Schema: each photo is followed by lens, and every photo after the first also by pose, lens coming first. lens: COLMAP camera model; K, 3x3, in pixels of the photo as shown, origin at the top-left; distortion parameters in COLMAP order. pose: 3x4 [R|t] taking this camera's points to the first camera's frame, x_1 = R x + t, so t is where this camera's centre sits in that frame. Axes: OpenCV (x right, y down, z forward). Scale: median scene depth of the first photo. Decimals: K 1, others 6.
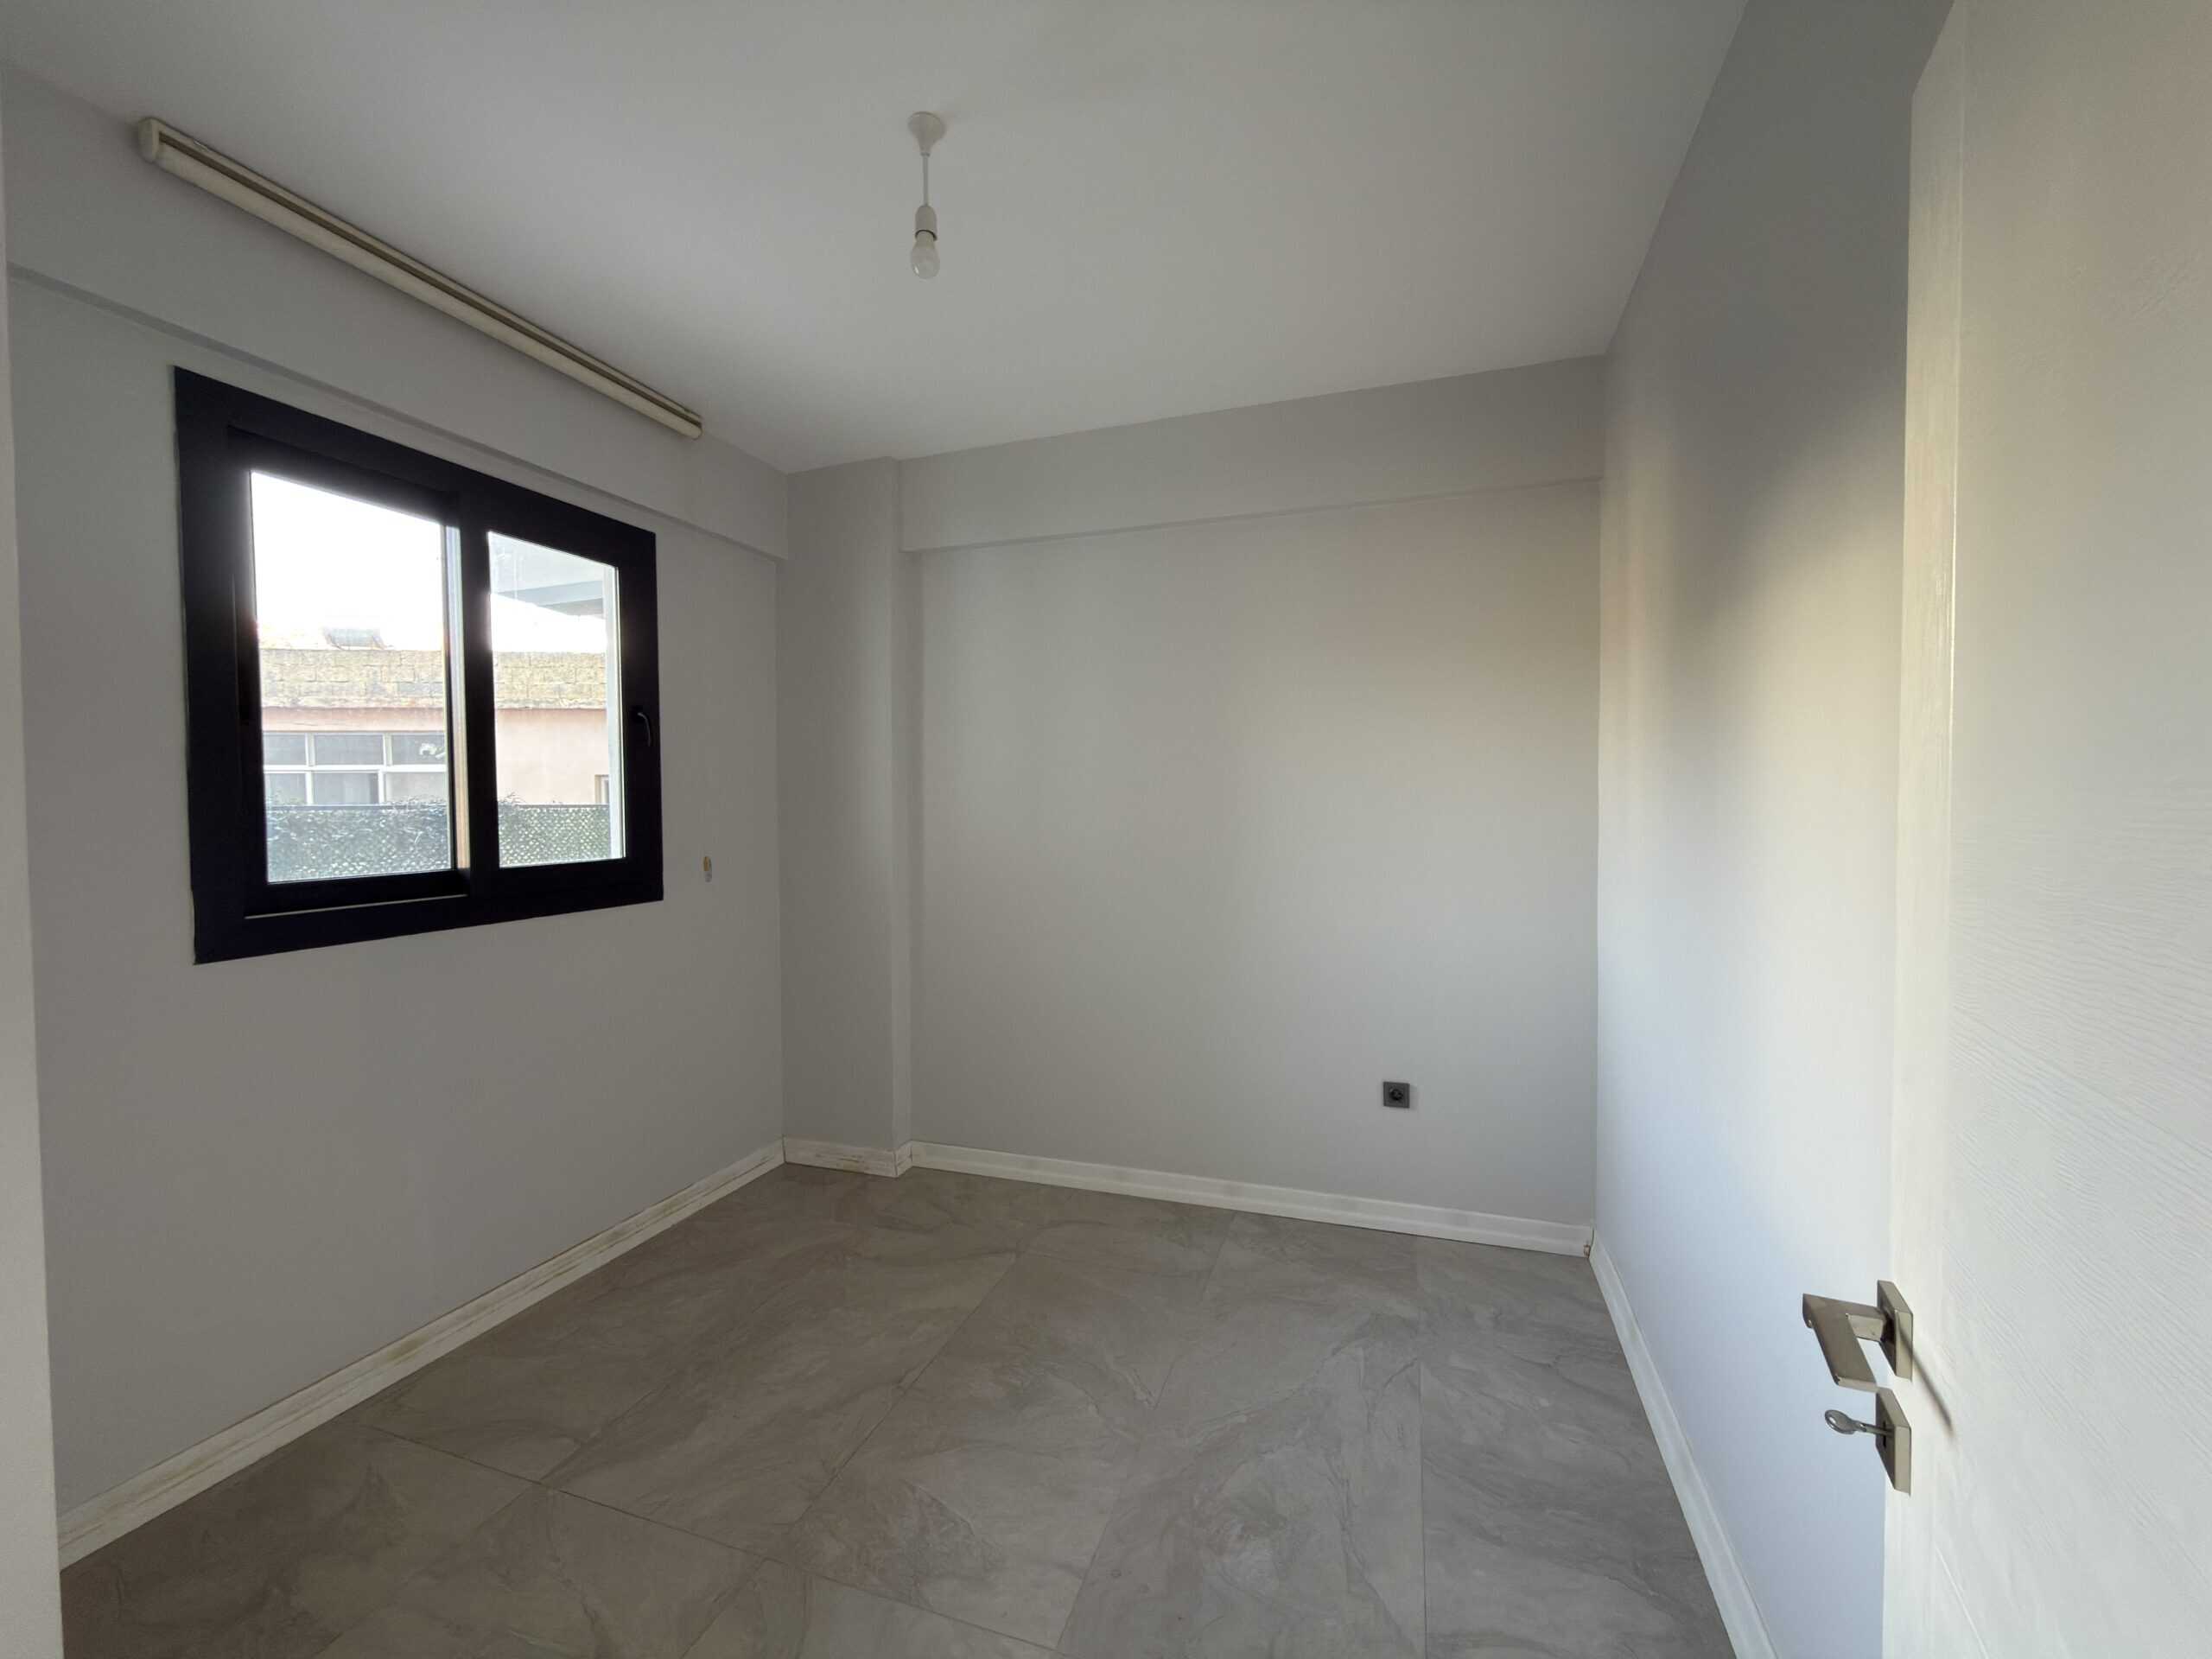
lens RADIAL K [[878.6, 0, 1106.0], [0, 878.6, 829.5], [0, 0, 1]] dist [0.001126, 0.000069]
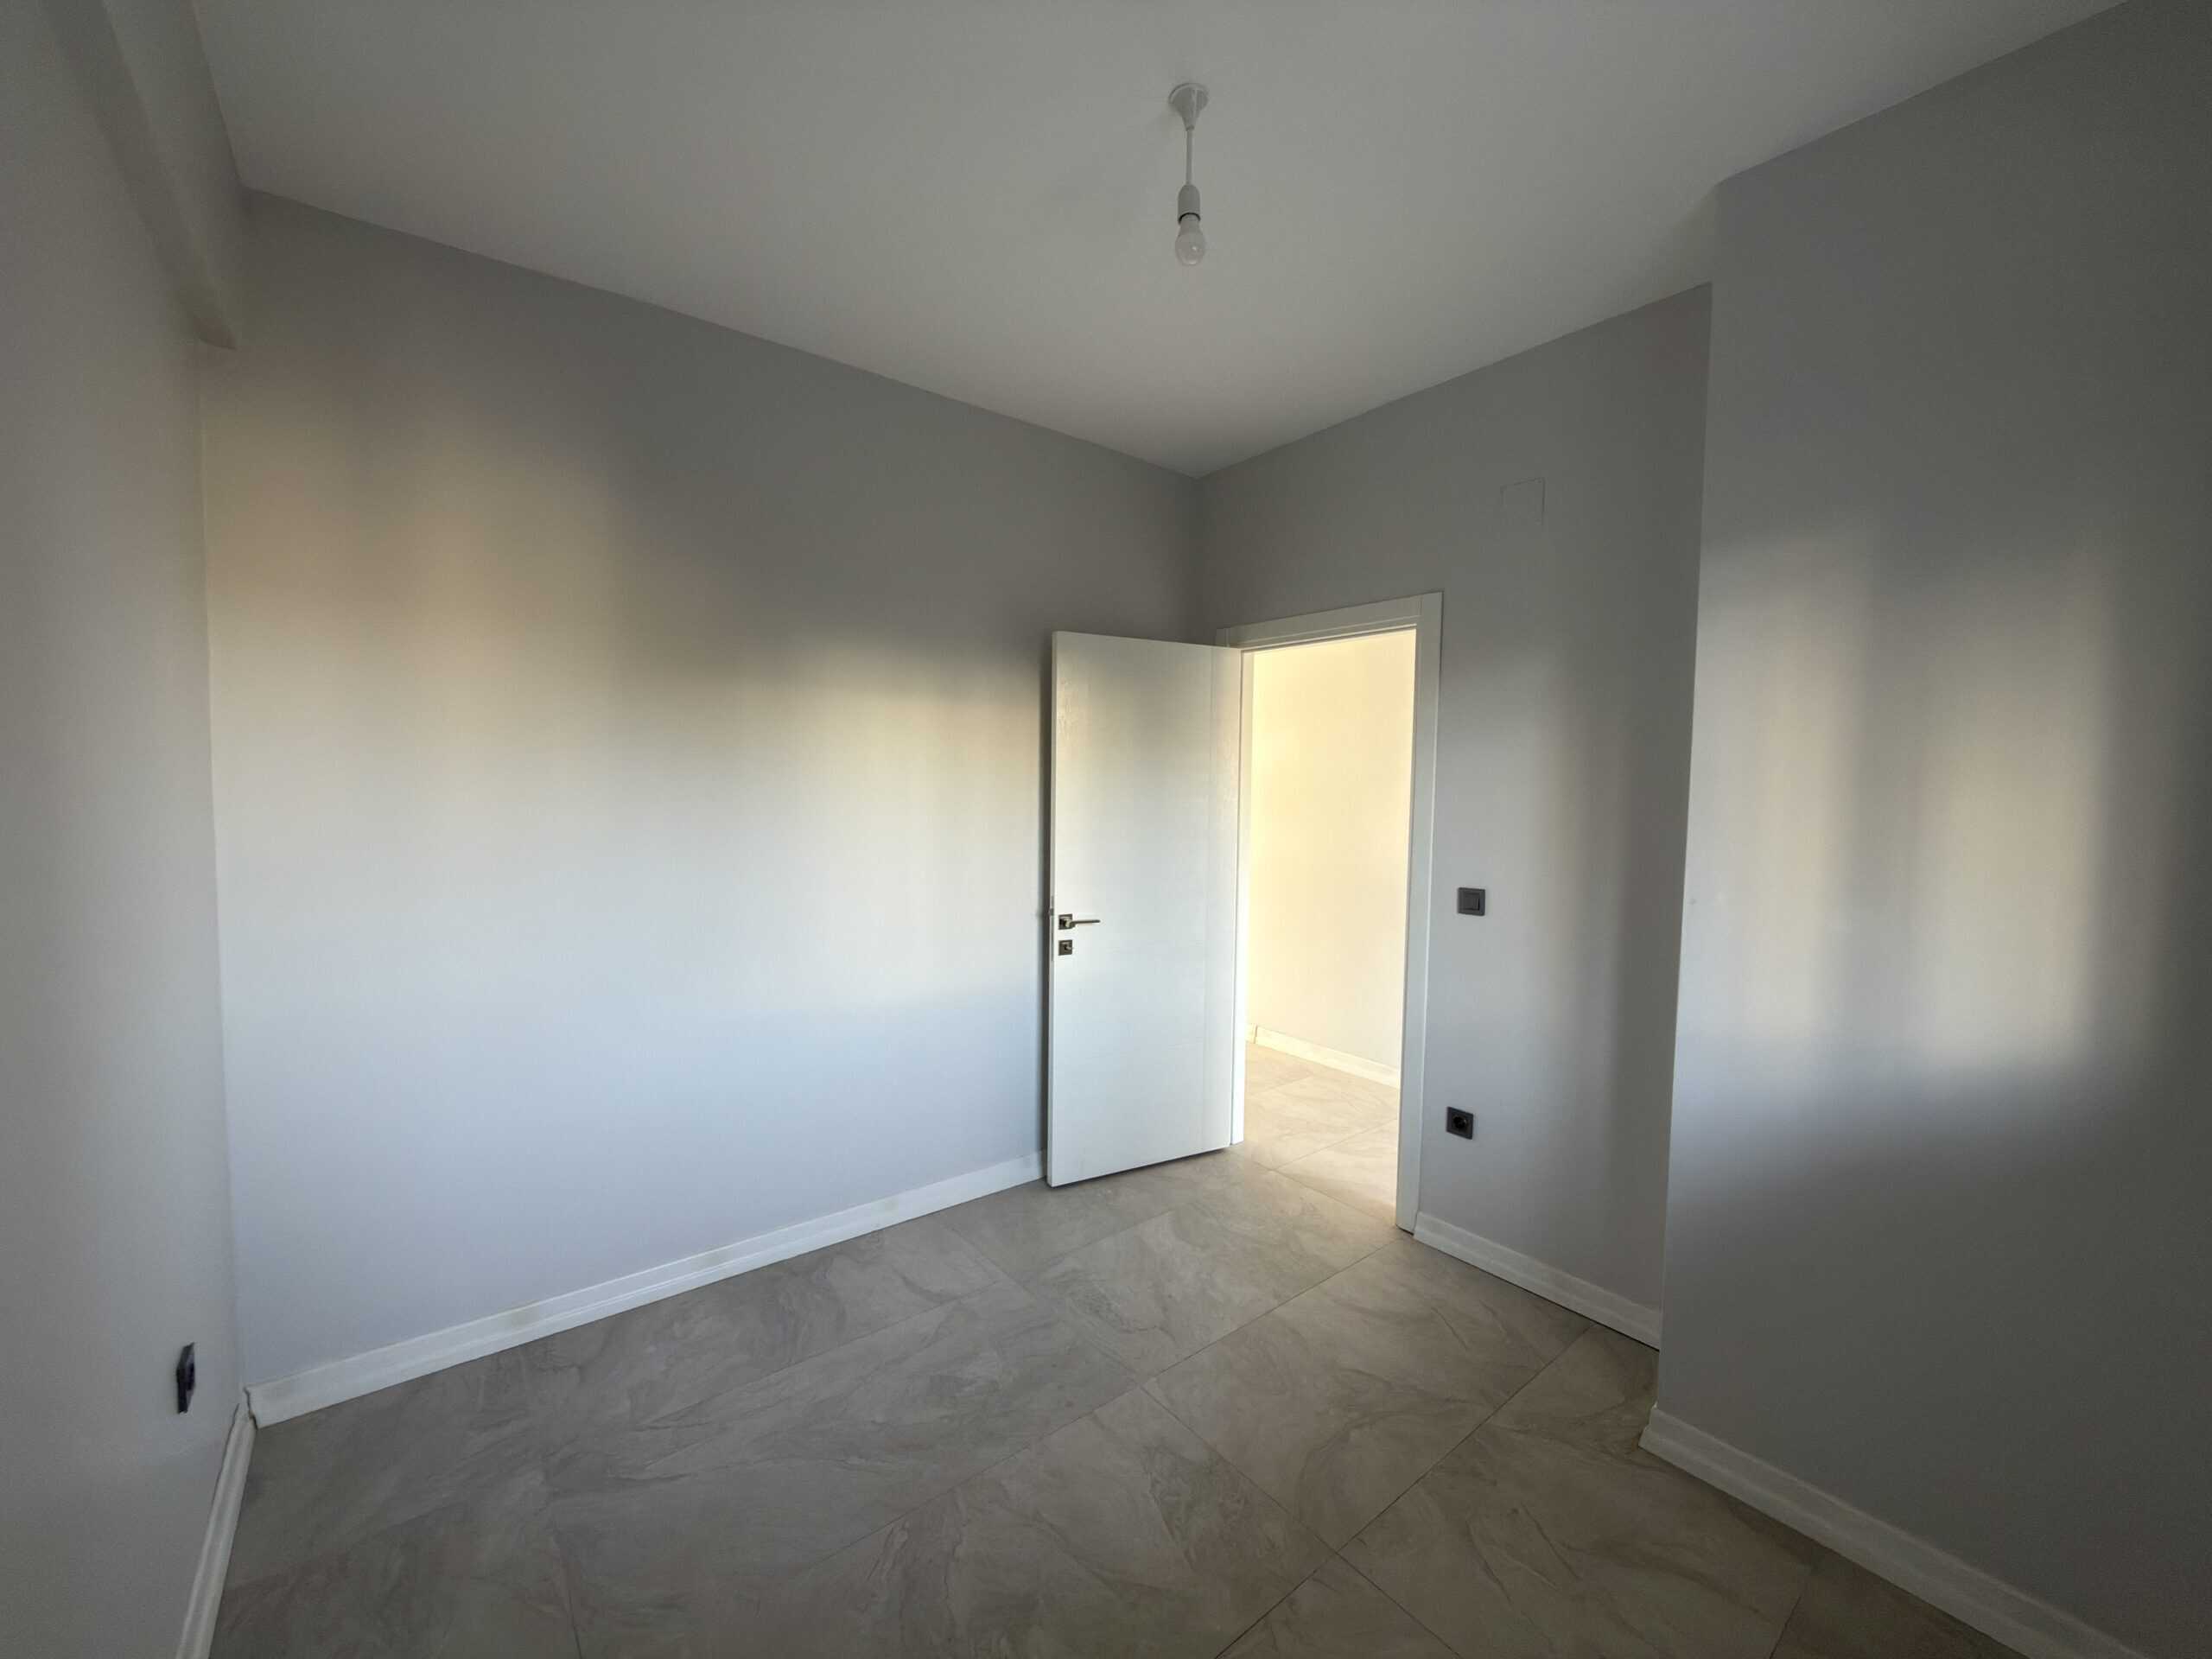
lens RADIAL K [[878.6, 0, 1106.0], [0, 878.6, 829.5], [0, 0, 1]] dist [0.001126, 0.000069]
pose [[-0.842302, -0.034452, 0.537903, -0.660202], [0.007961, 0.997051, 0.076327, -0.092025], [-0.538946, 0.068572, -0.839544, 1.882239]]
